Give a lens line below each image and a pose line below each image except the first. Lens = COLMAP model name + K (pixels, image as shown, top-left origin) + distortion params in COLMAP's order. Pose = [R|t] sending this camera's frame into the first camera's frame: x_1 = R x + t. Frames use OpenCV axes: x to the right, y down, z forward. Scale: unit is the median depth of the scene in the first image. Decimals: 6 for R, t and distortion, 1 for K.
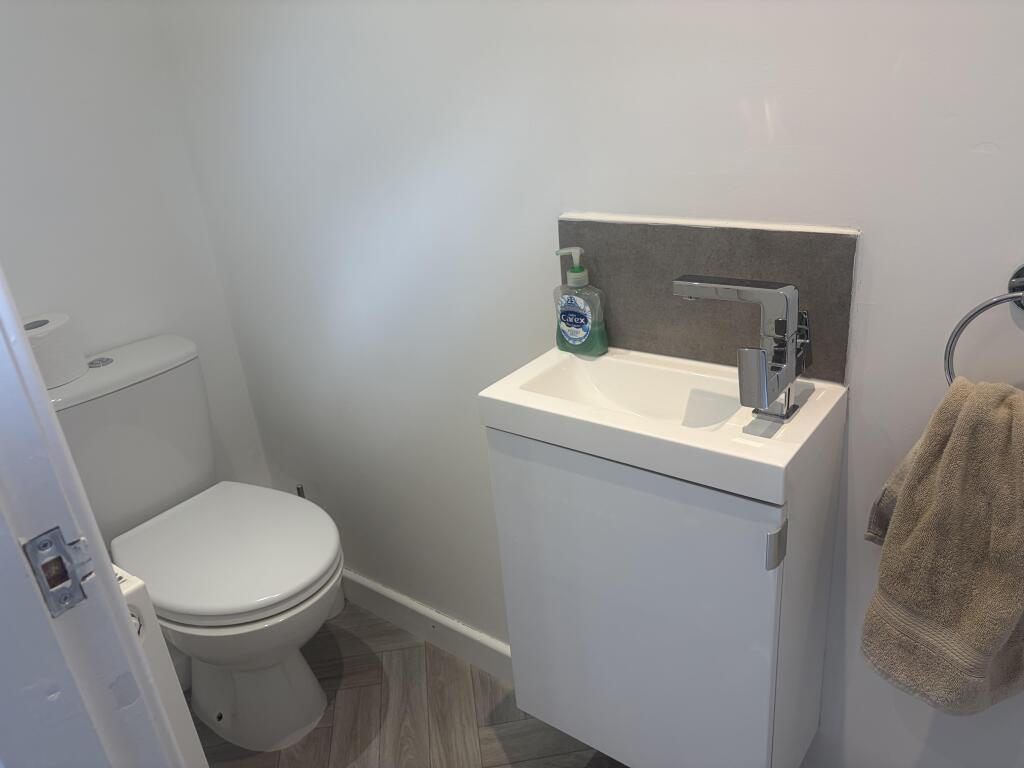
lens RADIAL K [[786.3, 0, 511.0], [0, 786.3, 384.2], [0, 0, 1]] dist [0.058454, -0.066360]
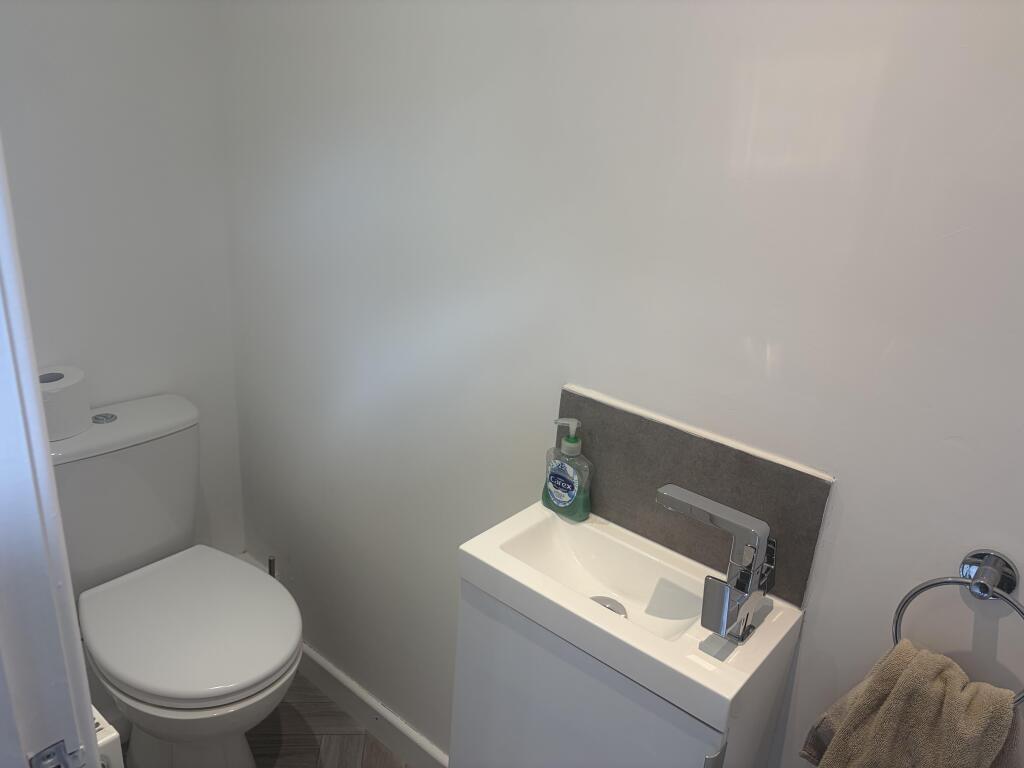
lens RADIAL K [[786.3, 0, 506.3], [0, 786.3, 390.9], [0, 0, 1]] dist [0.058454, -0.066360]
pose [[0.985445, 0.169900, 0.005666, -0.021772], [-0.169435, 0.984360, -0.048248, -0.155488], [-0.013774, 0.046586, 0.998819, -0.061727]]
